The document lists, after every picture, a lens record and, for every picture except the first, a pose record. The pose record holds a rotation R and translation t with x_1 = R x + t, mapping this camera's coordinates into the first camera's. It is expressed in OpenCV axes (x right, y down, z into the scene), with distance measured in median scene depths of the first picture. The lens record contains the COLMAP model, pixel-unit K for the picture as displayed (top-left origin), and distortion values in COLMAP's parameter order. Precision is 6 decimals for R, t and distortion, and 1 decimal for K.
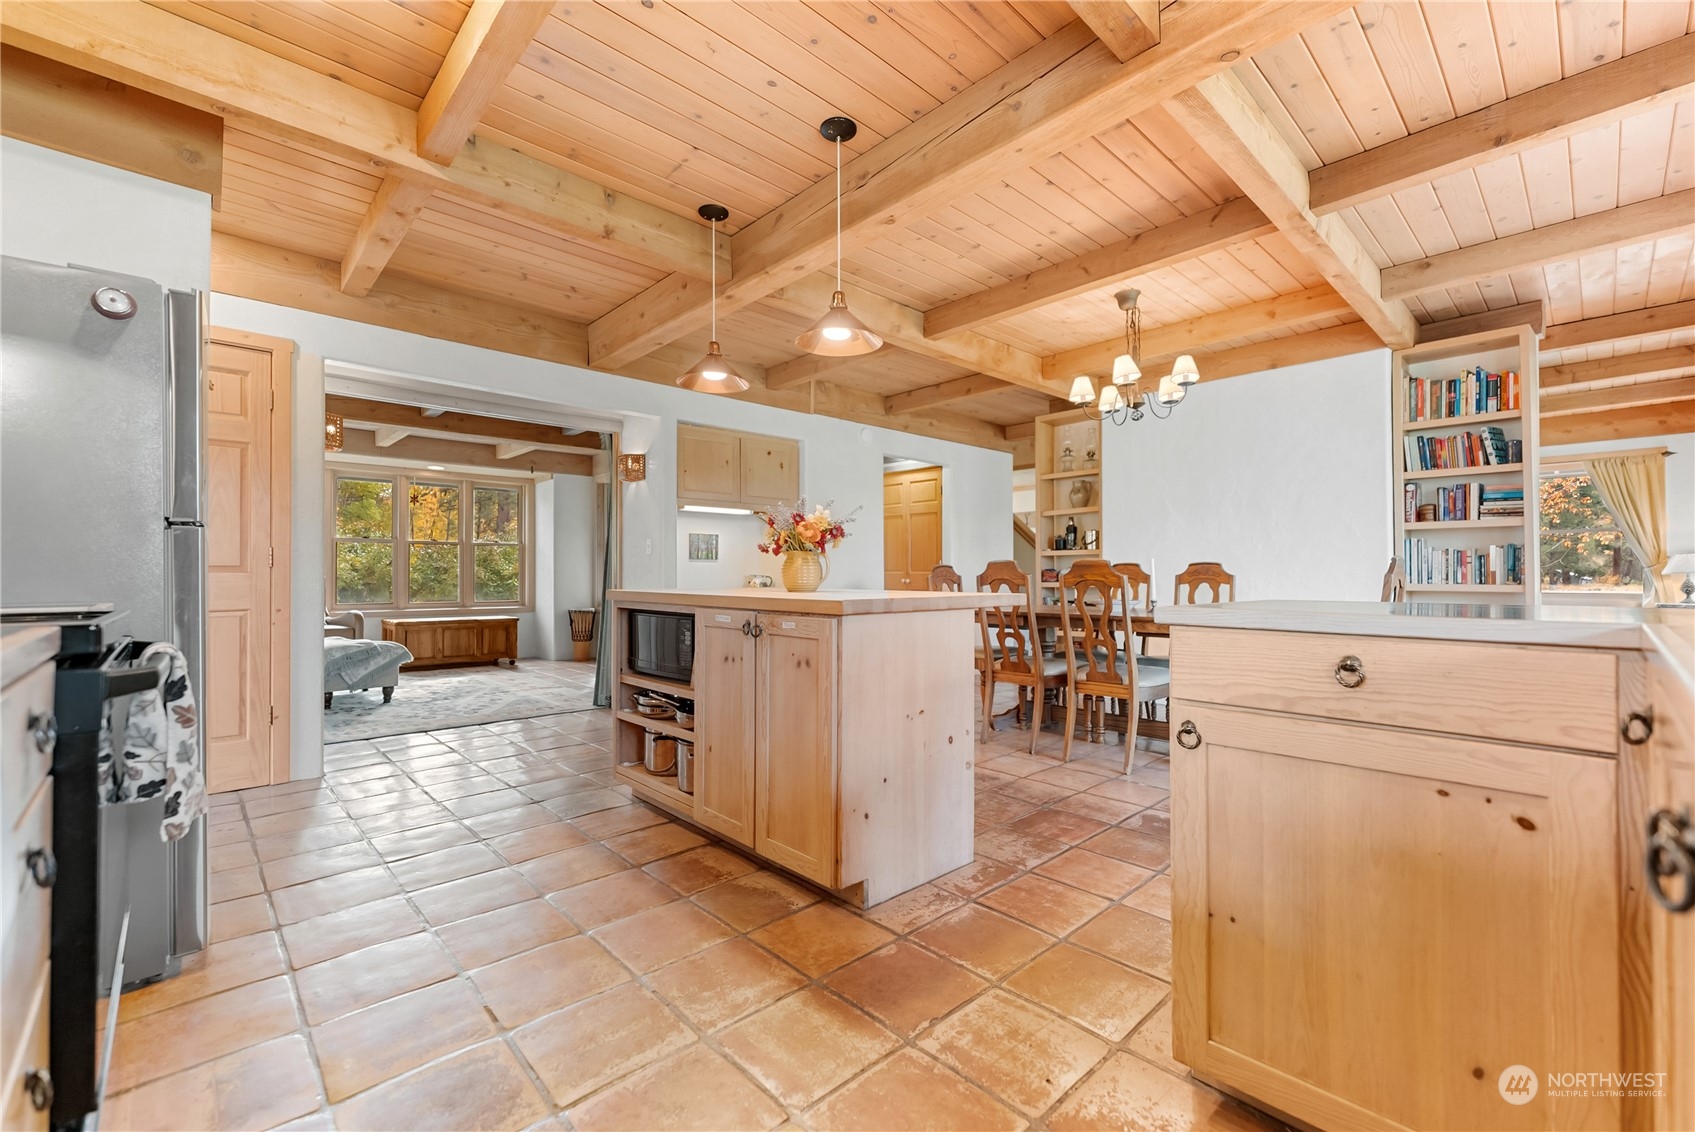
lens RADIAL K [[721.7, 0, 856.1], [0, 721.7, 588.7], [0, 0, 1]] dist [-0.000737, 0.000422]
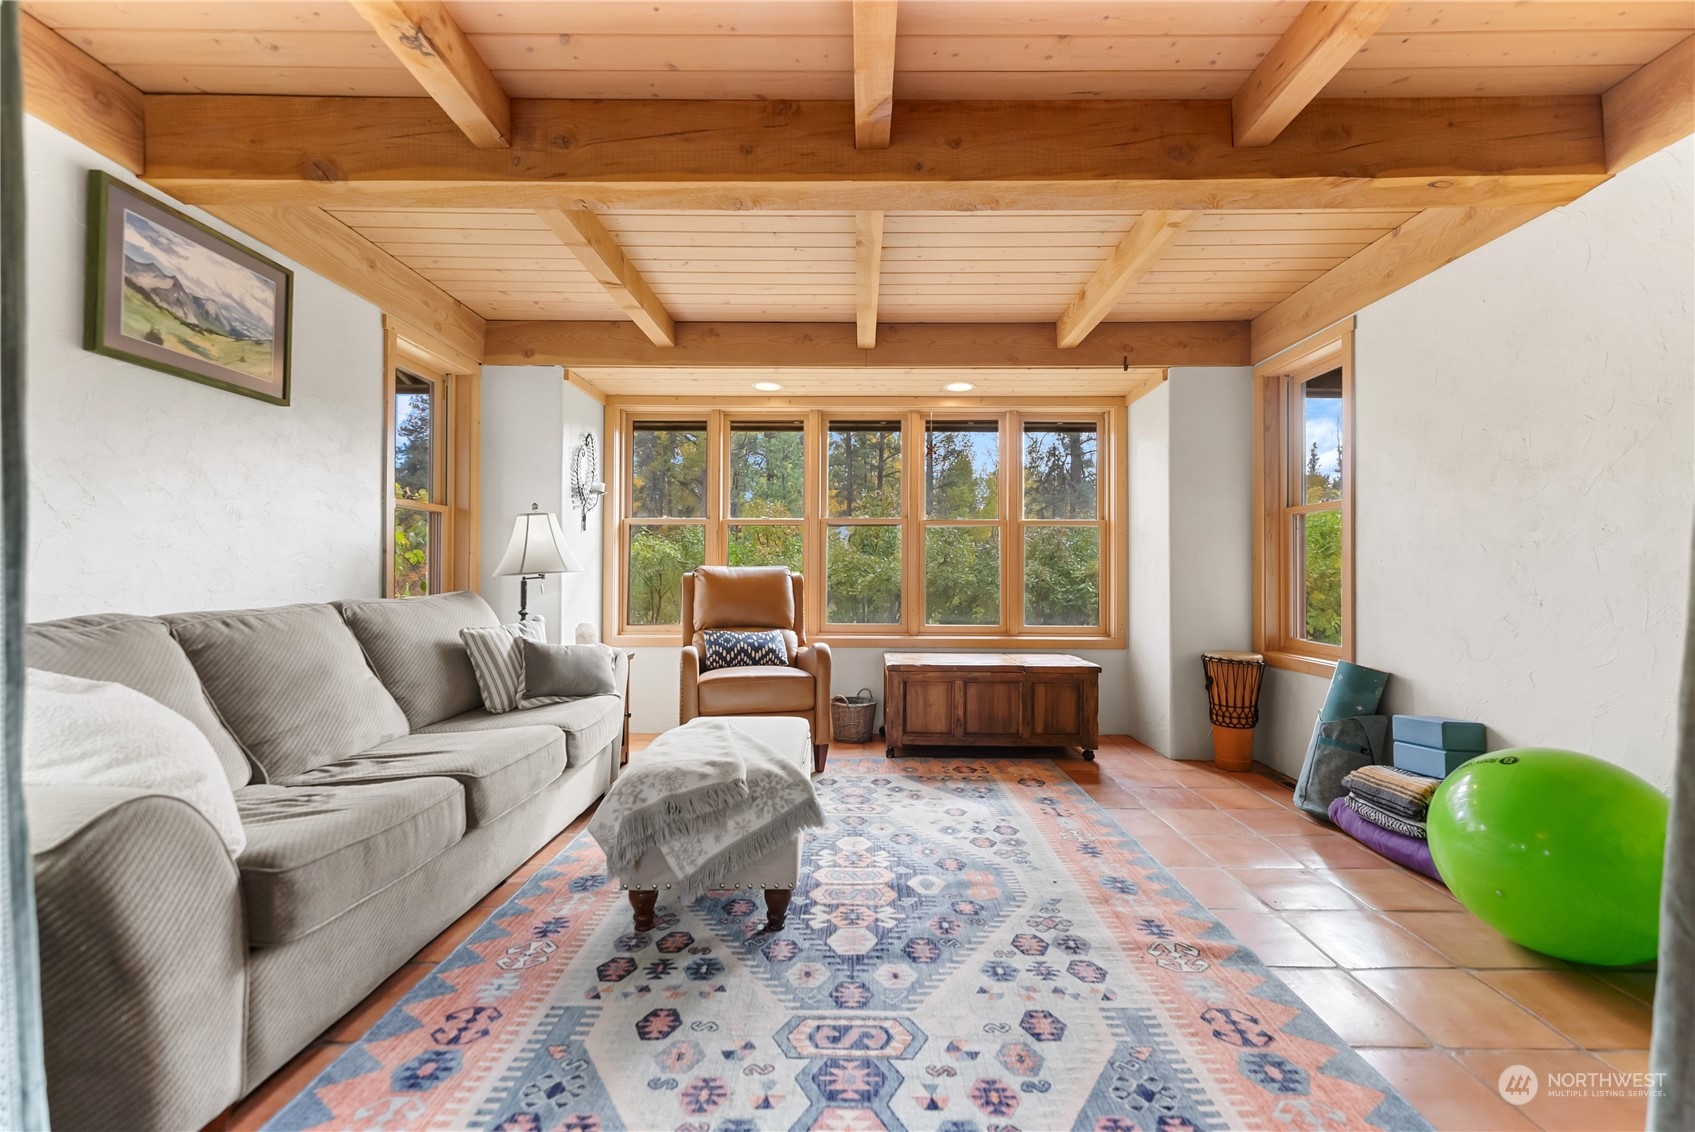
lens RADIAL K [[721.7, 0, 854.1], [0, 721.7, 559.4], [0, 0, 1]] dist [-0.000737, 0.000422]
pose [[0.730150, -0.019063, -0.683021, -0.266927], [-0.008872, 0.999262, -0.037372, -0.013259], [0.683230, 0.033347, 0.729442, 0.552934]]
